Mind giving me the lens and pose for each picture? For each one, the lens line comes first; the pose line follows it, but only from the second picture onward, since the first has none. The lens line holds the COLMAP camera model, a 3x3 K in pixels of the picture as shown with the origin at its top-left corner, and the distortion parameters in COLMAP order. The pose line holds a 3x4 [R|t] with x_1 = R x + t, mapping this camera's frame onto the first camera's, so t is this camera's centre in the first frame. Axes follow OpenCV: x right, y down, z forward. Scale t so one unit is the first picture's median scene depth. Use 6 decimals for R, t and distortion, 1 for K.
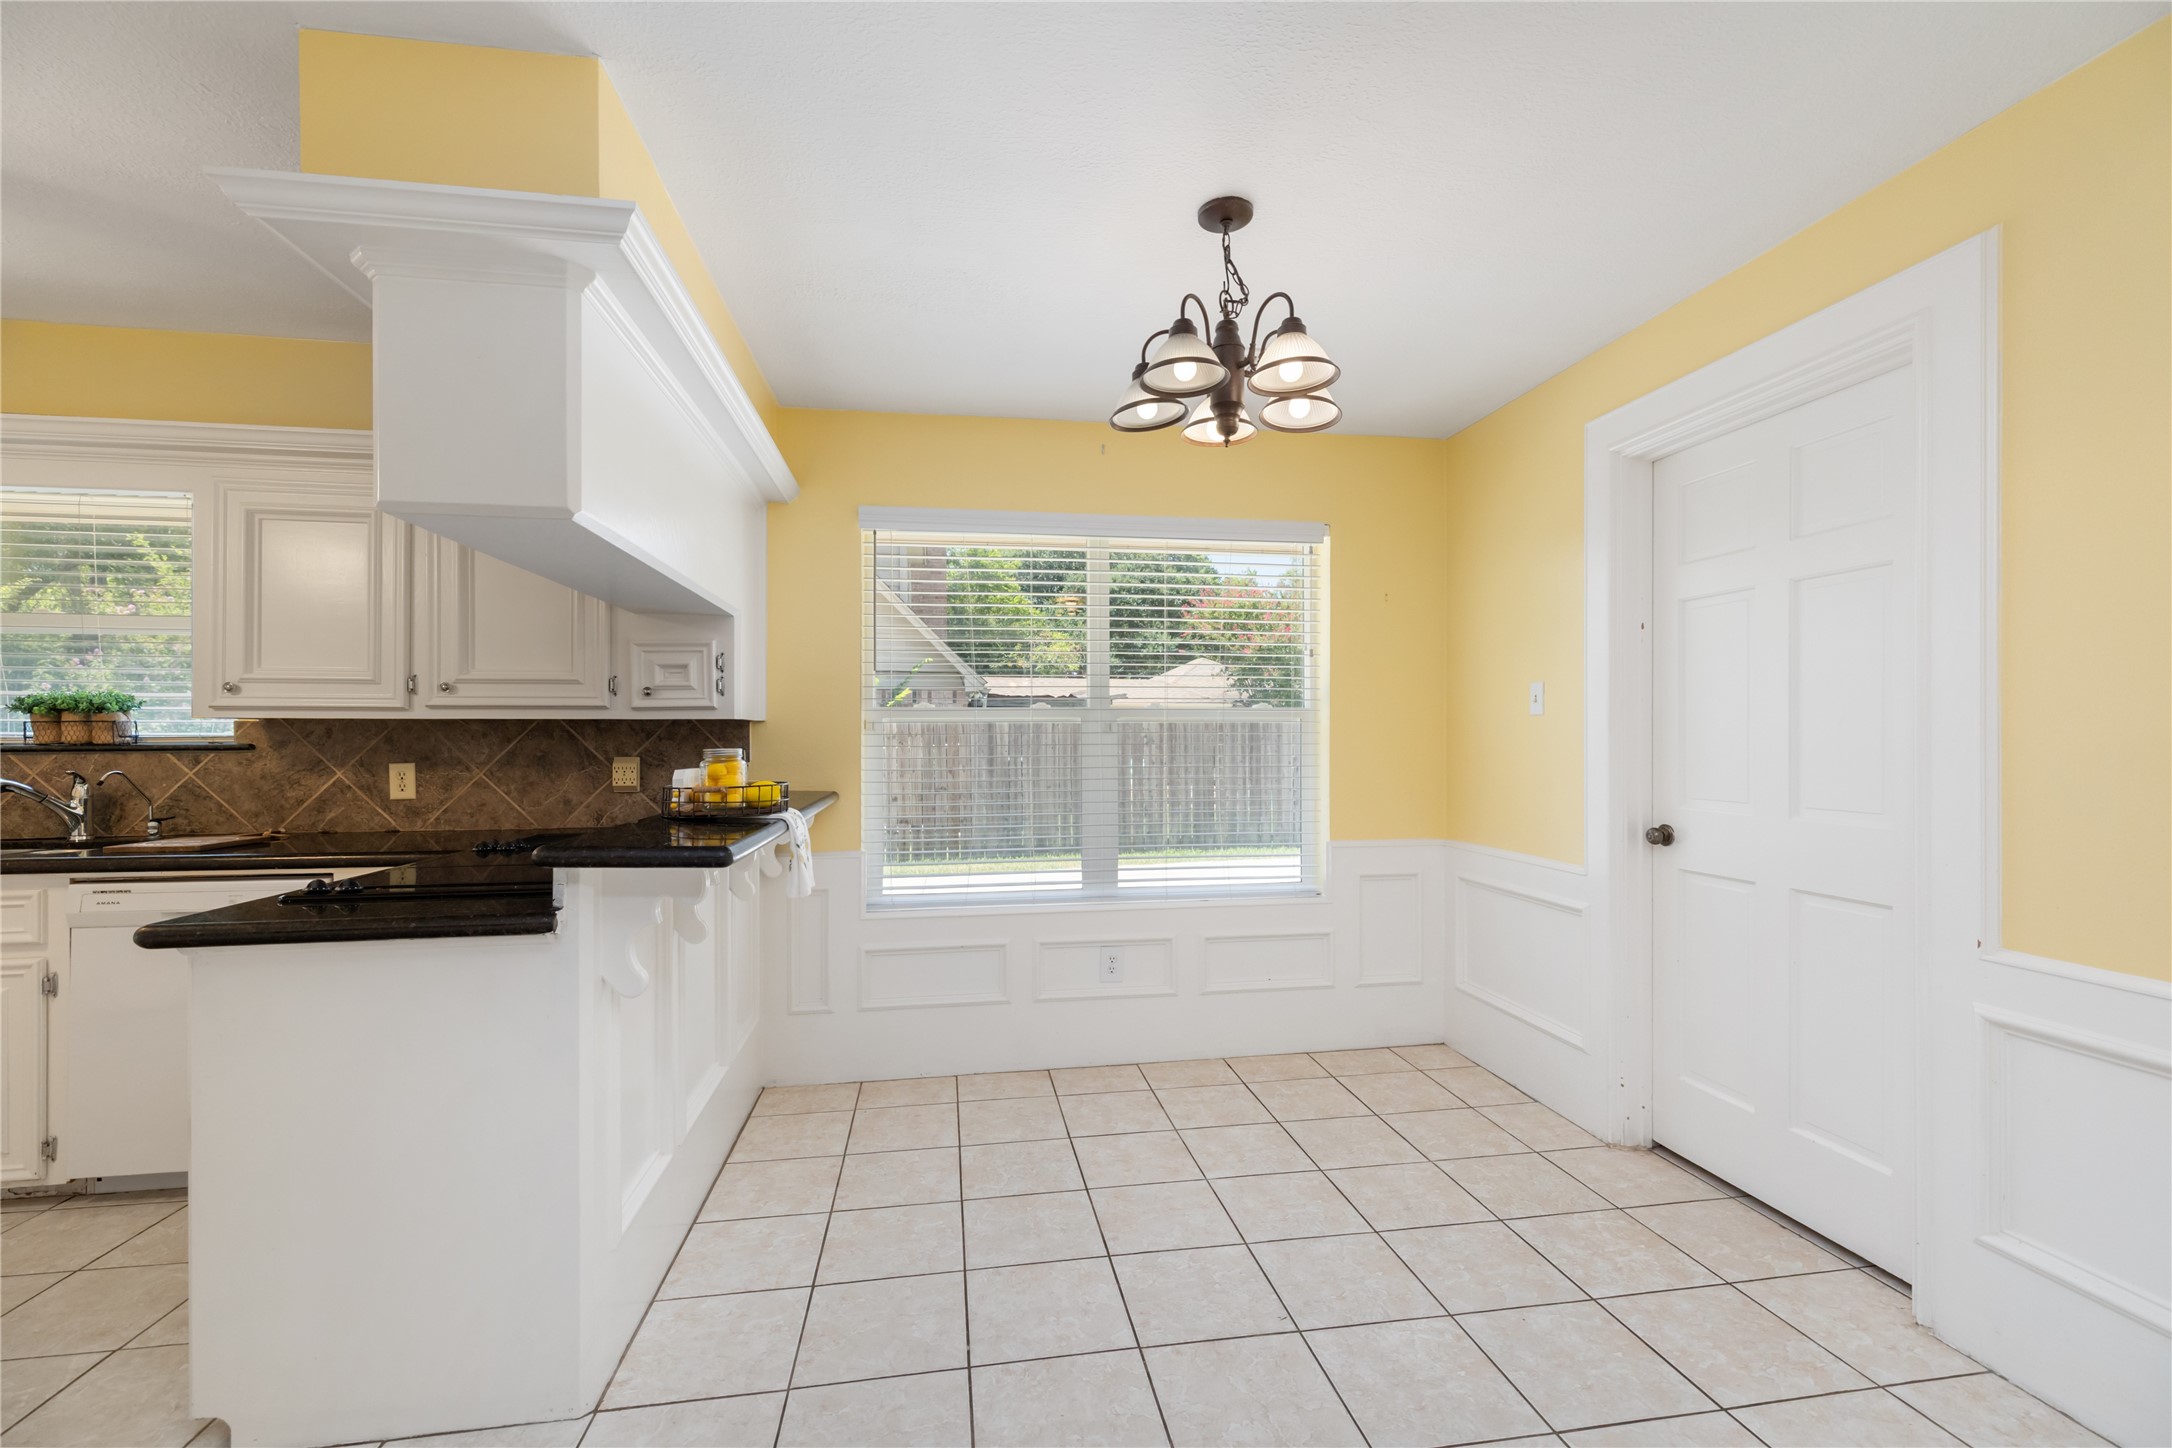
lens RADIAL K [[920.8, 0, 1104.7], [0, 920.8, 738.7], [0, 0, 1]] dist [0.000807, -0.001402]
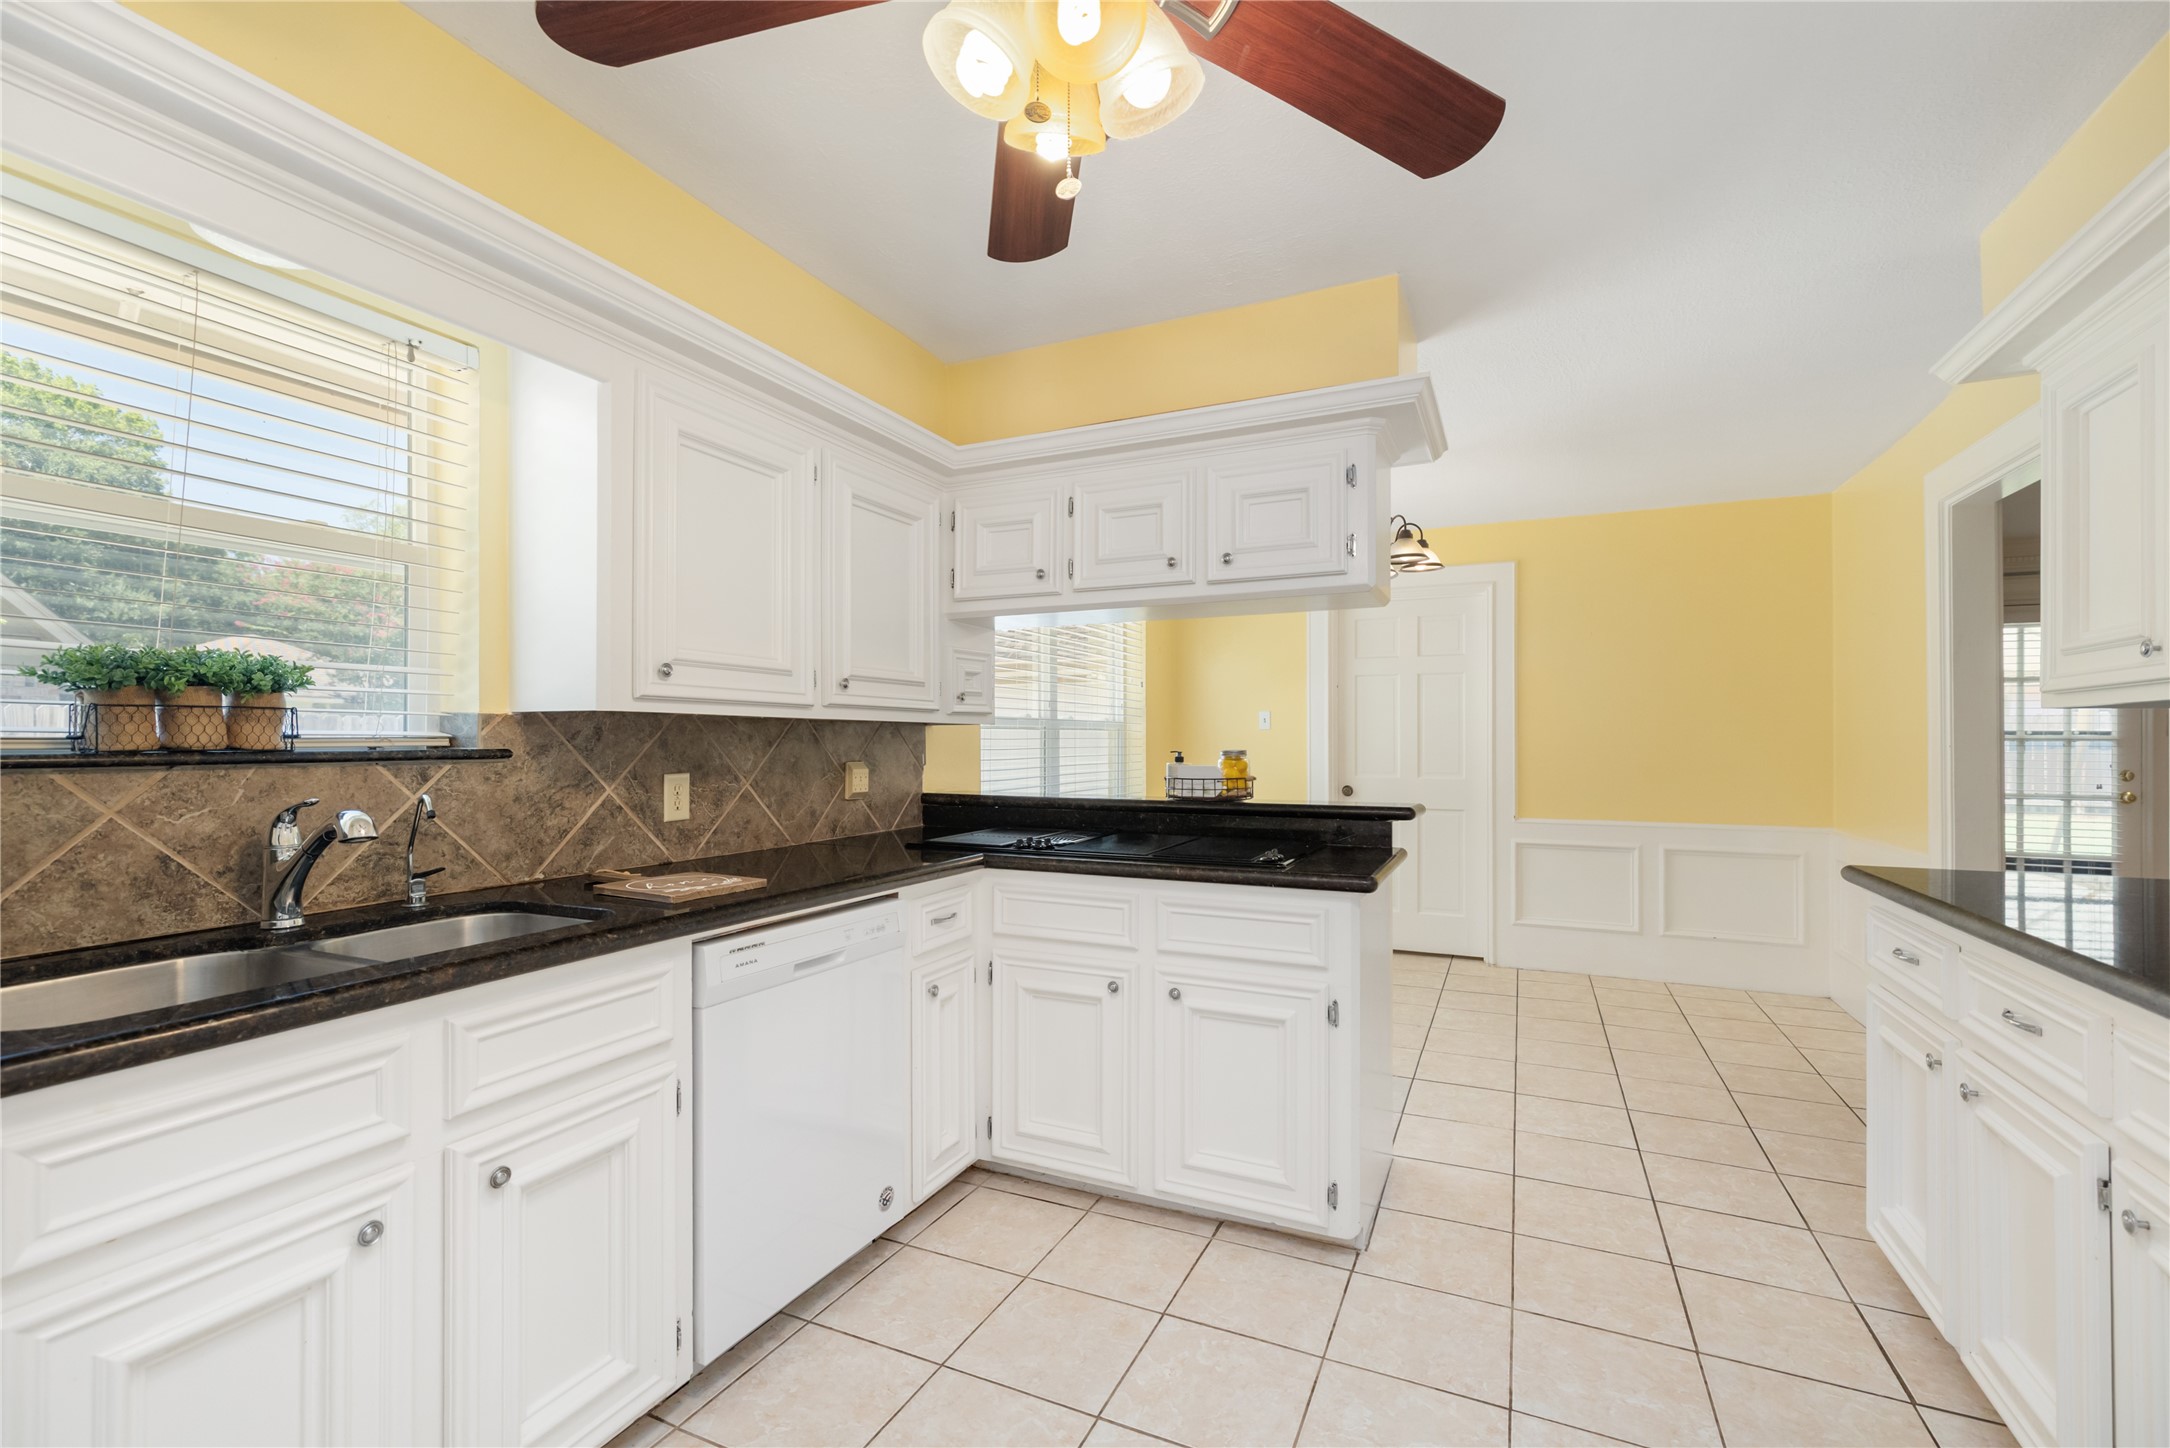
lens RADIAL K [[920.0, 0, 1096.0], [0, 920.0, 740.0], [0, 0, 1]] dist [0.000807, -0.001402]
pose [[0.568417, 0.003568, 0.822733, -1.226660], [0.001734, 0.999983, -0.005534, 0.003493], [-0.822739, 0.004573, 0.568401, 0.280441]]
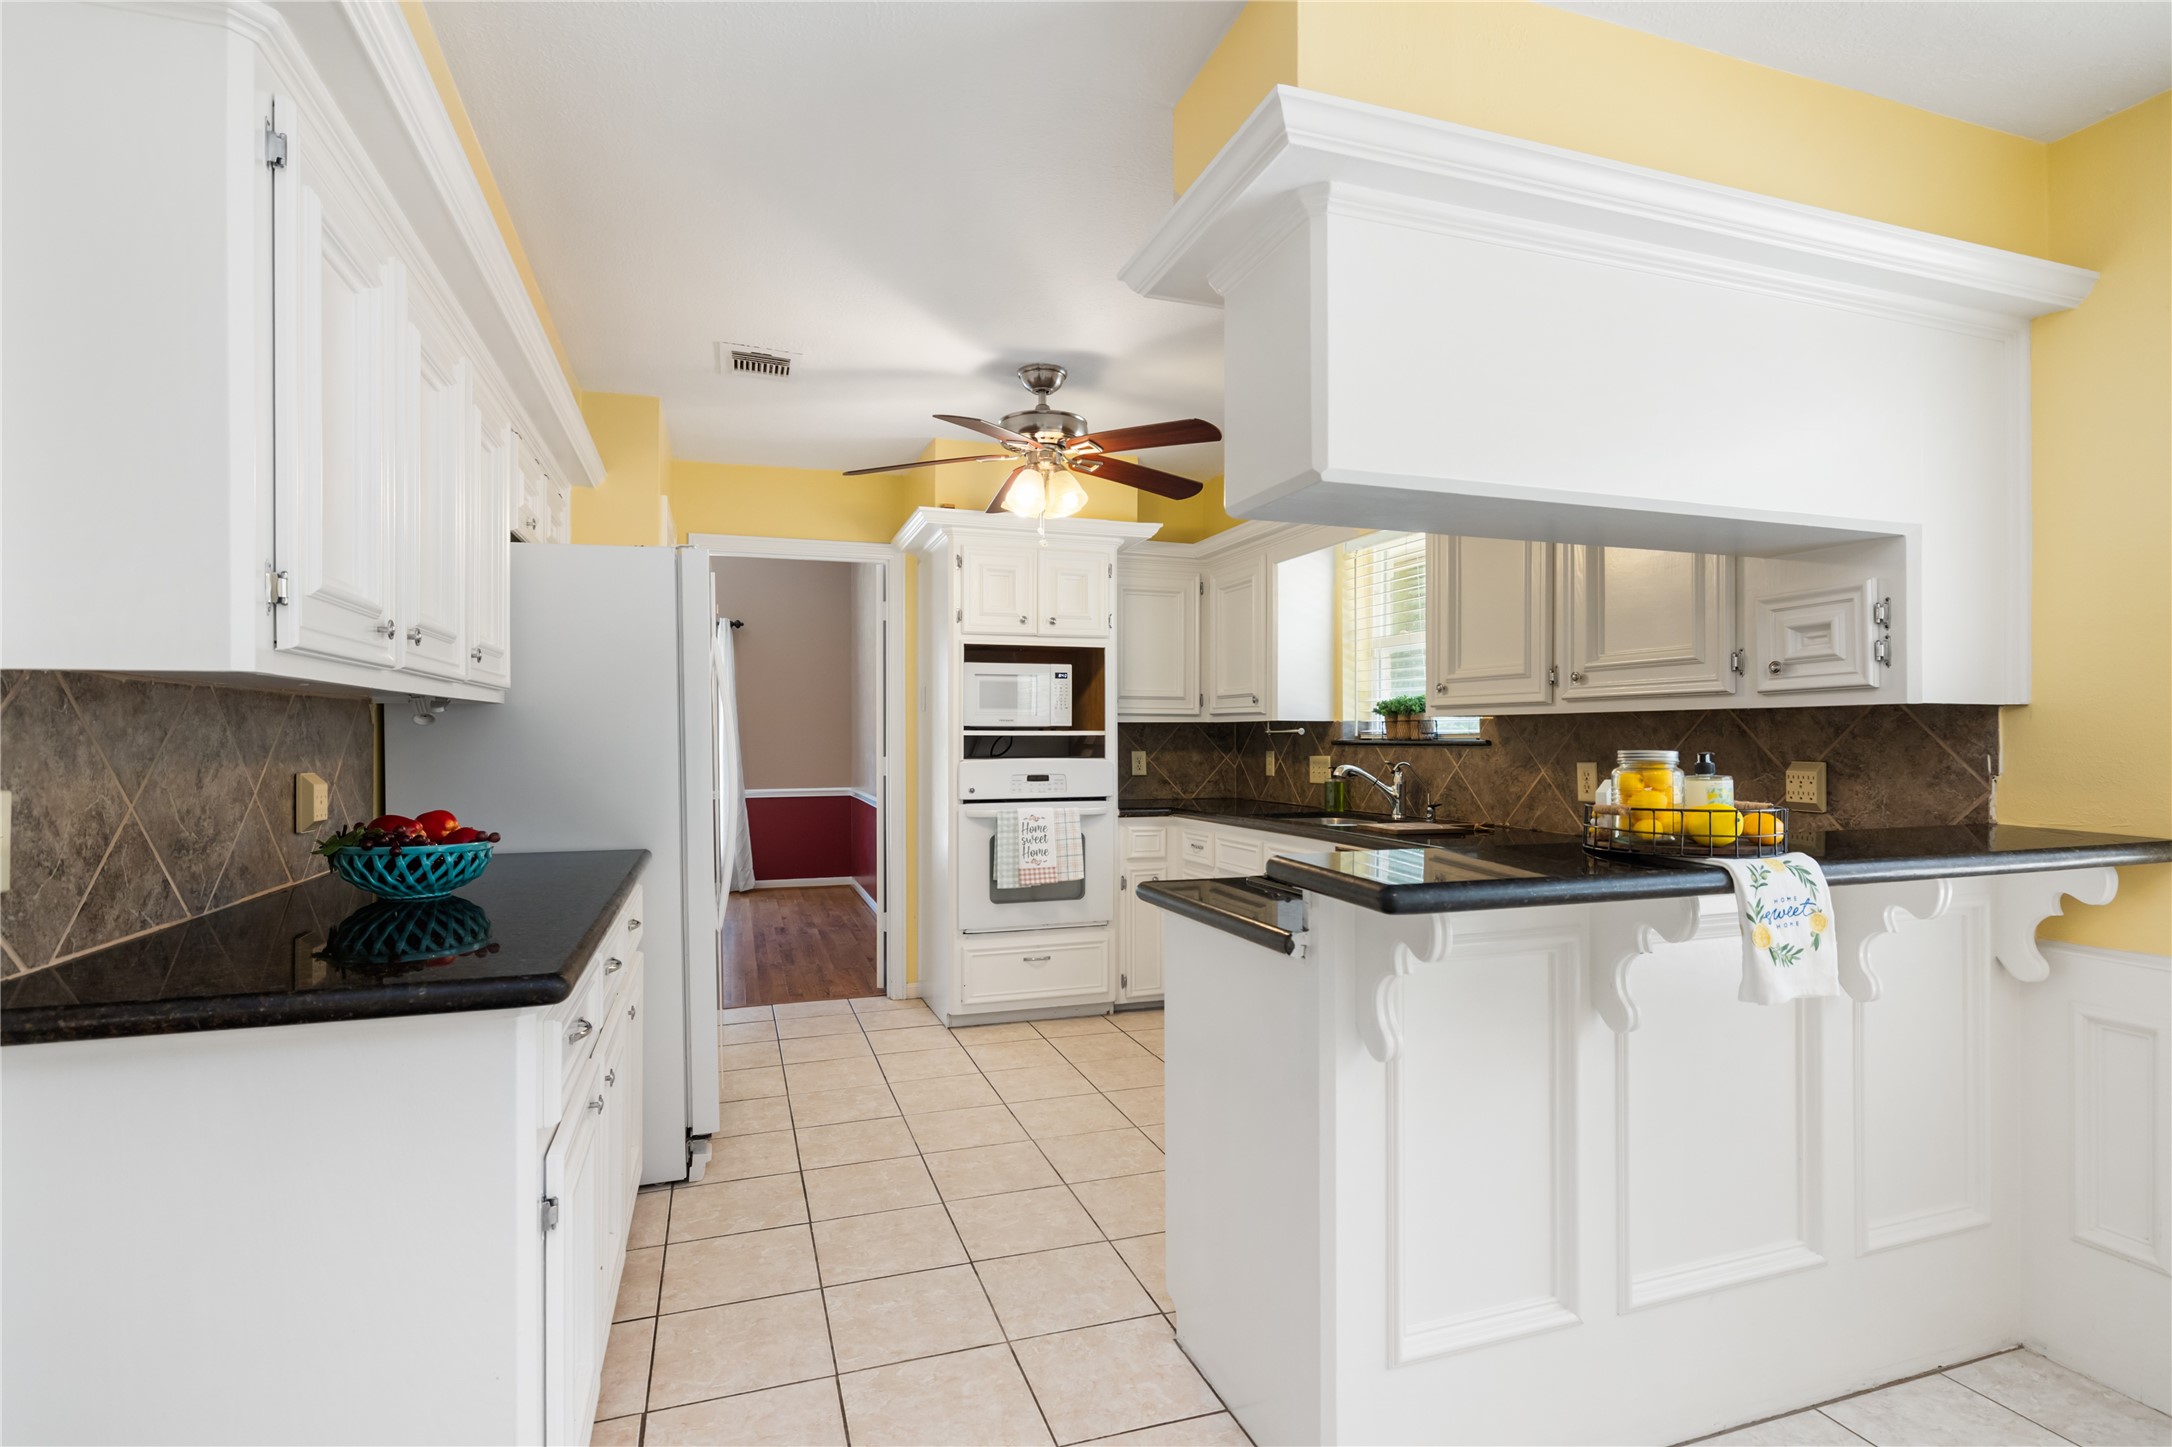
lens RADIAL K [[1061.8, 0, 1092.9], [0, 1061.8, 731.4], [0, 0, 1]] dist [0.000029, 0.000203]
pose [[0.163234, -0.003277, -0.986582, 0.203984], [-0.000683, 0.999994, -0.003434, 0.000014], [0.986587, 0.001234, 0.163231, 0.350929]]
